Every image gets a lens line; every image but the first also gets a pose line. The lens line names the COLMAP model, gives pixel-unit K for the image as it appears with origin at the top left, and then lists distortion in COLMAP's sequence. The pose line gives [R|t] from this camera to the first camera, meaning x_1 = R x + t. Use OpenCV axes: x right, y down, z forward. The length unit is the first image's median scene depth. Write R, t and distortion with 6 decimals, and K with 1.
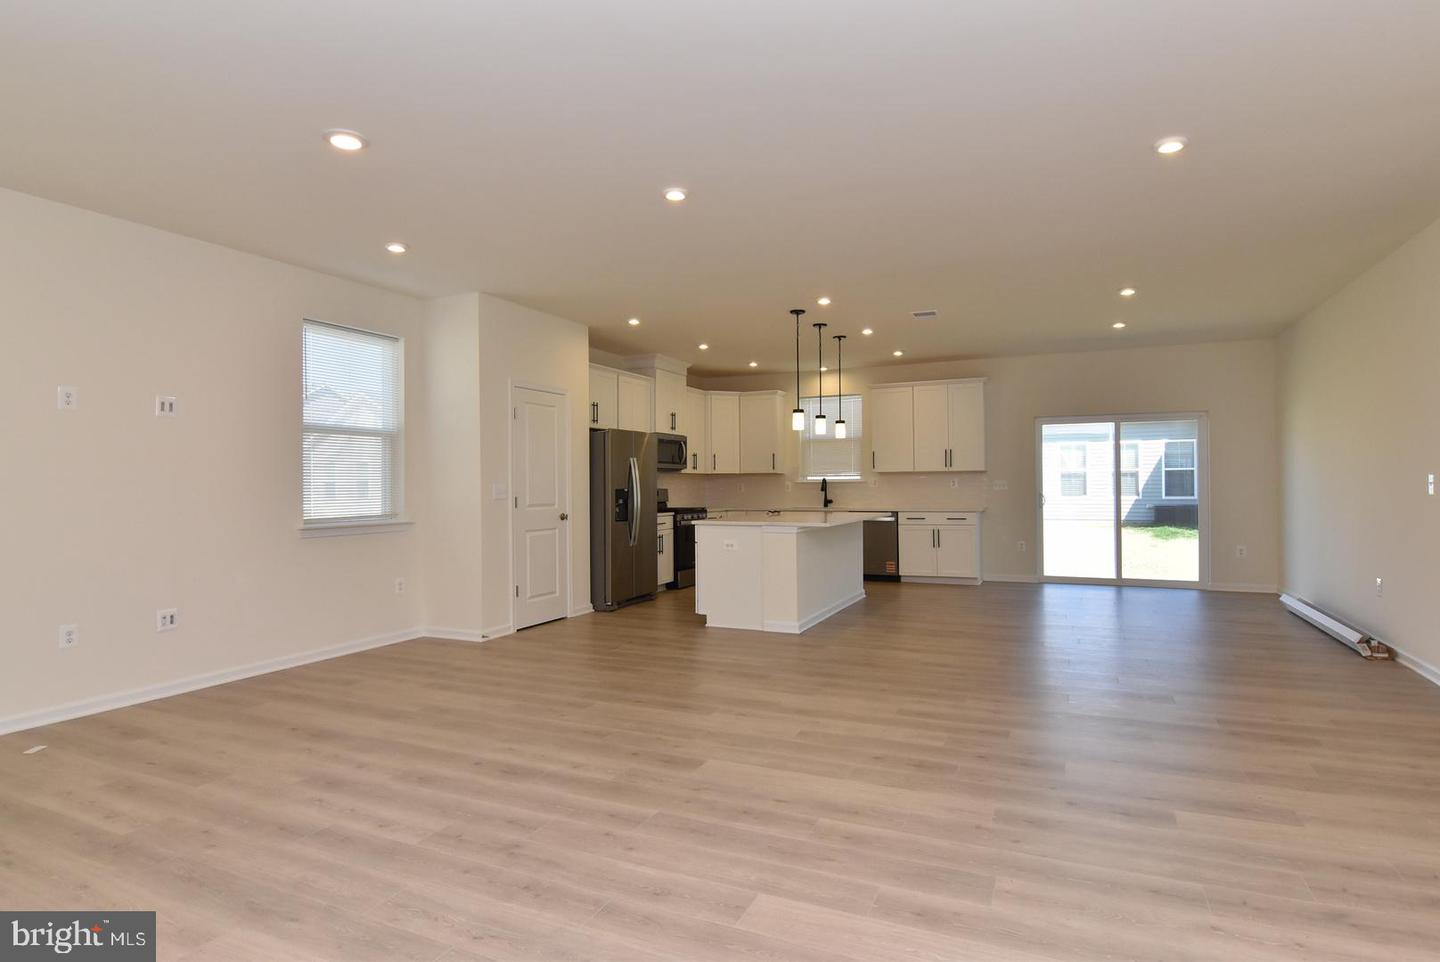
lens RADIAL K [[762.6, 0, 723.9], [0, 762.6, 480.5], [0, 0, 1]] dist [0.007042, -0.020252]
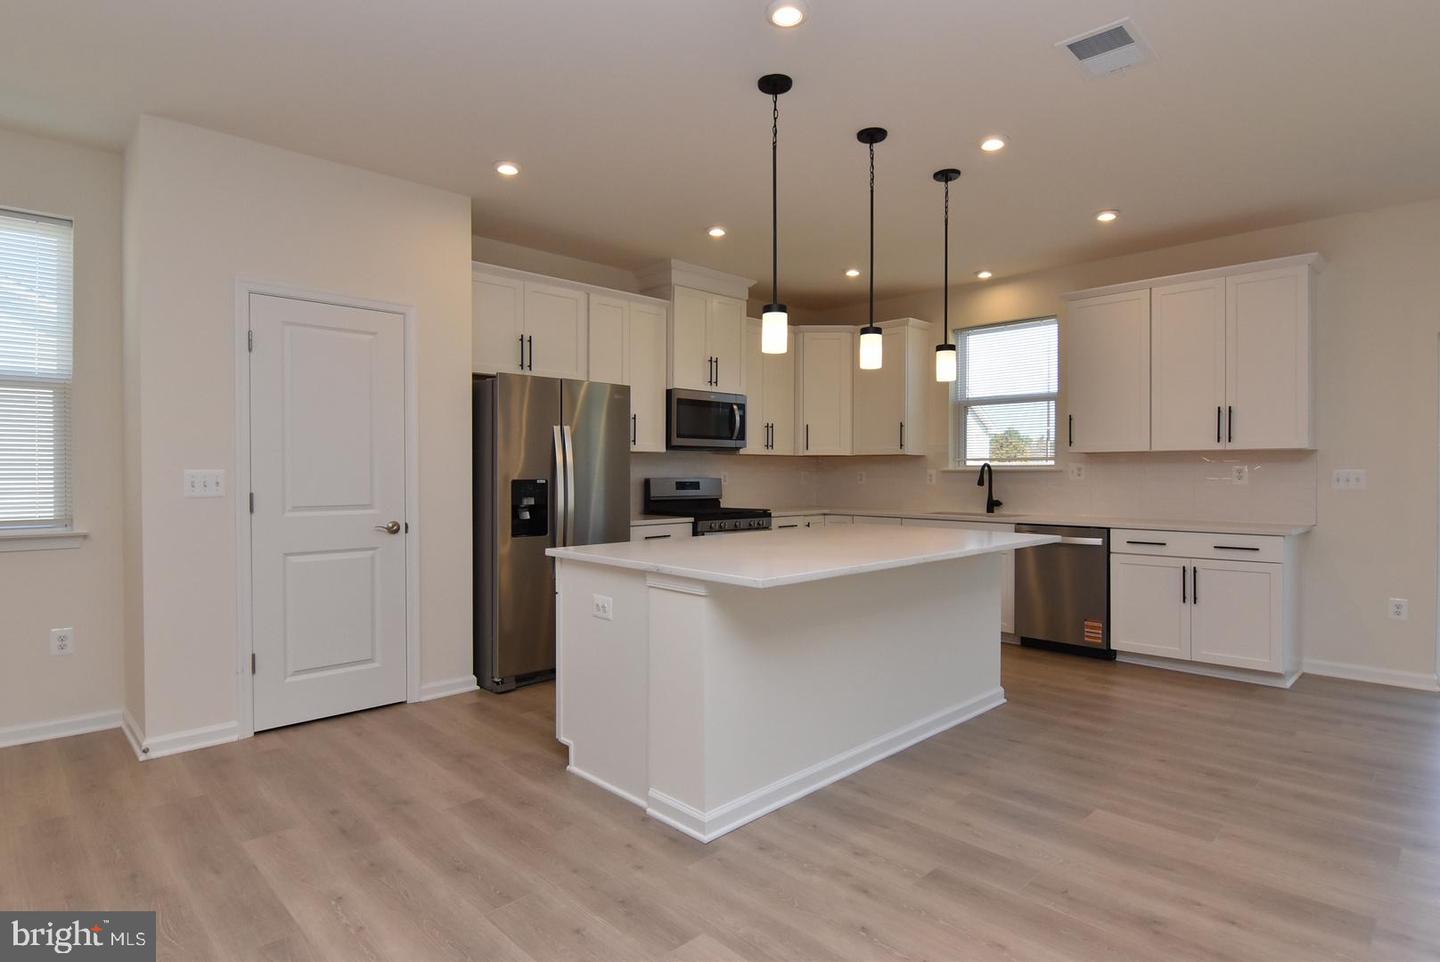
lens RADIAL K [[762.6, 0, 723.9], [0, 762.6, 480.5], [0, 0, 1]] dist [0.007042, -0.020252]
pose [[0.934423, 0.012927, -0.355930, 0.184458], [-0.006203, 0.999780, 0.020027, -0.000504], [0.356111, -0.016506, 0.934298, 0.462619]]
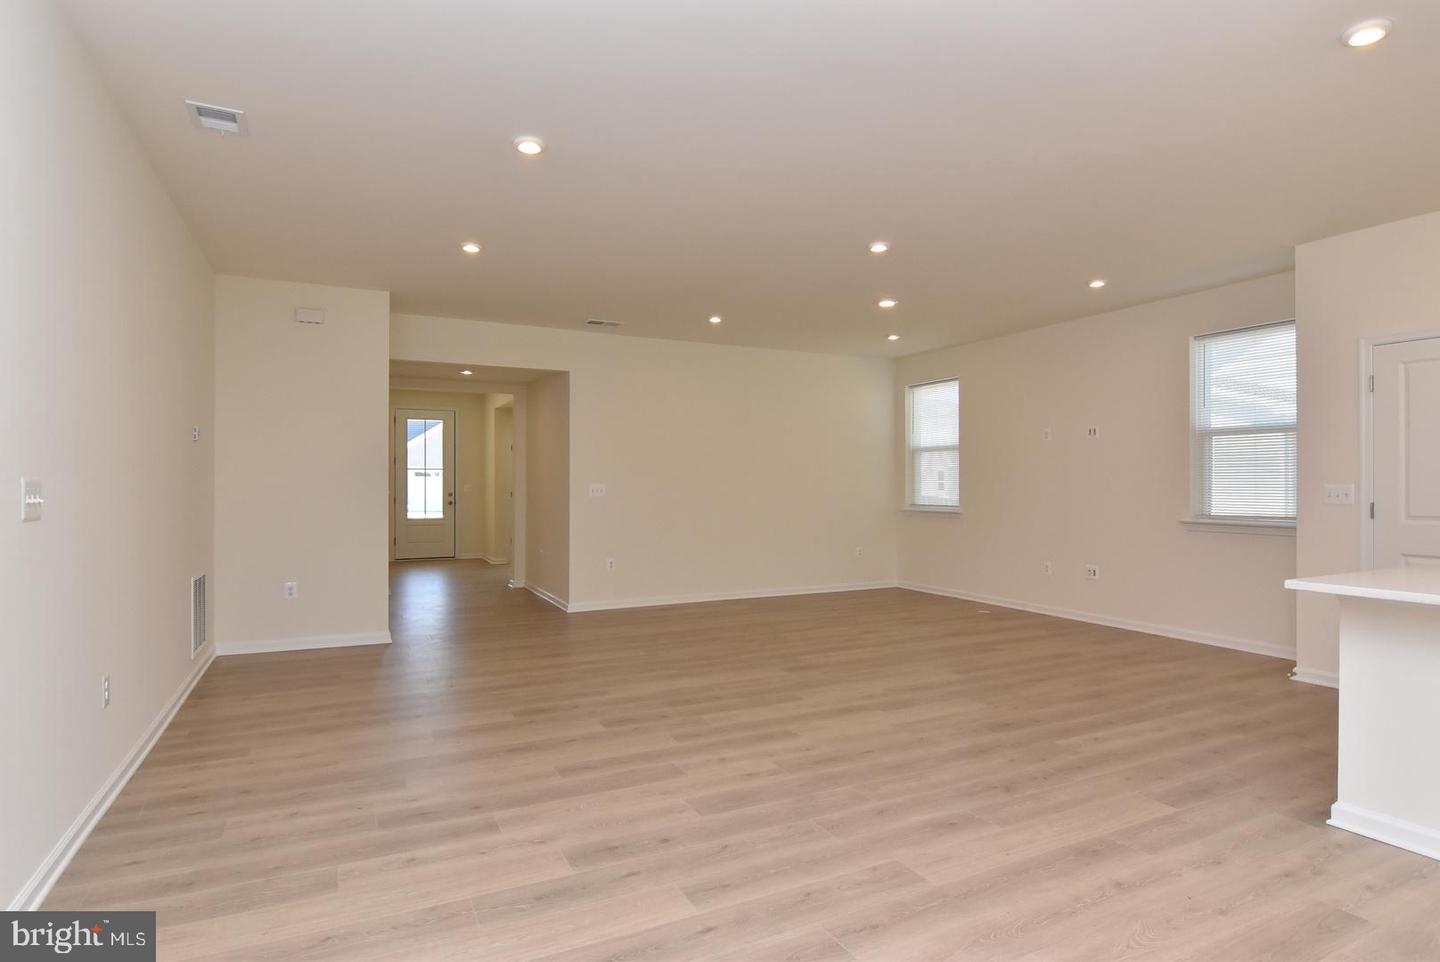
lens RADIAL K [[762.6, 0, 723.9], [0, 762.6, 480.5], [0, 0, 1]] dist [0.007042, -0.020252]
pose [[-0.623217, 0.004010, -0.782038, 0.491260], [0.007762, 0.999969, -0.001058, -0.002213], [0.782010, -0.006729, -0.623229, 0.738908]]
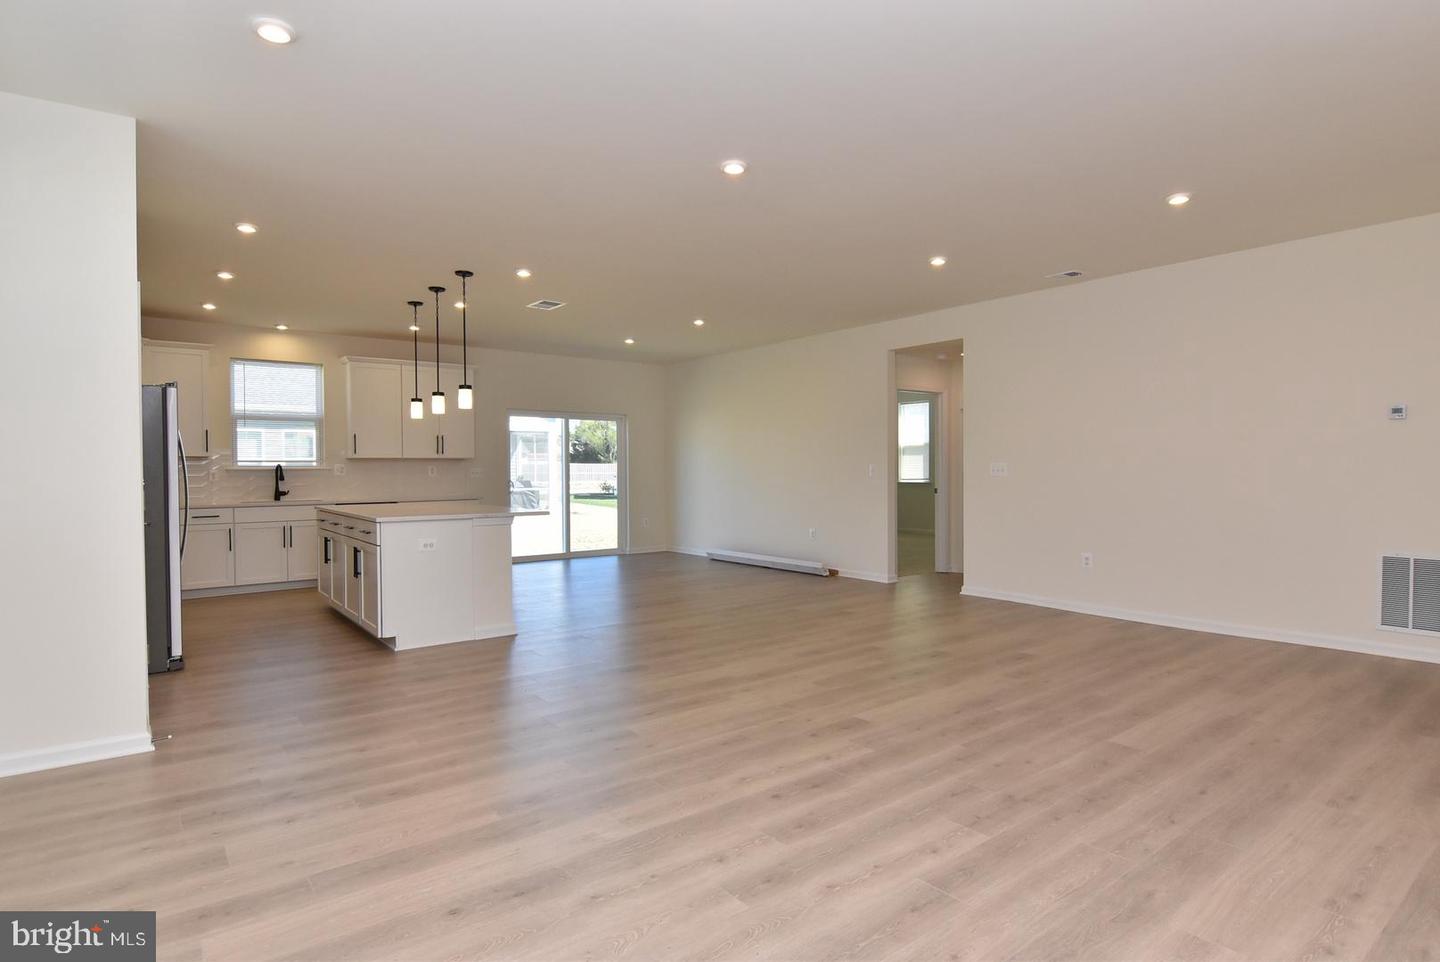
lens RADIAL K [[762.6, 0, 723.9], [0, 762.6, 480.5], [0, 0, 1]] dist [0.007042, -0.020252]
pose [[0.459807, -0.009019, 0.887973, -0.440031], [-0.002119, 0.999934, 0.011253, 0.004734], [-0.888016, -0.007056, 0.459758, 0.267115]]
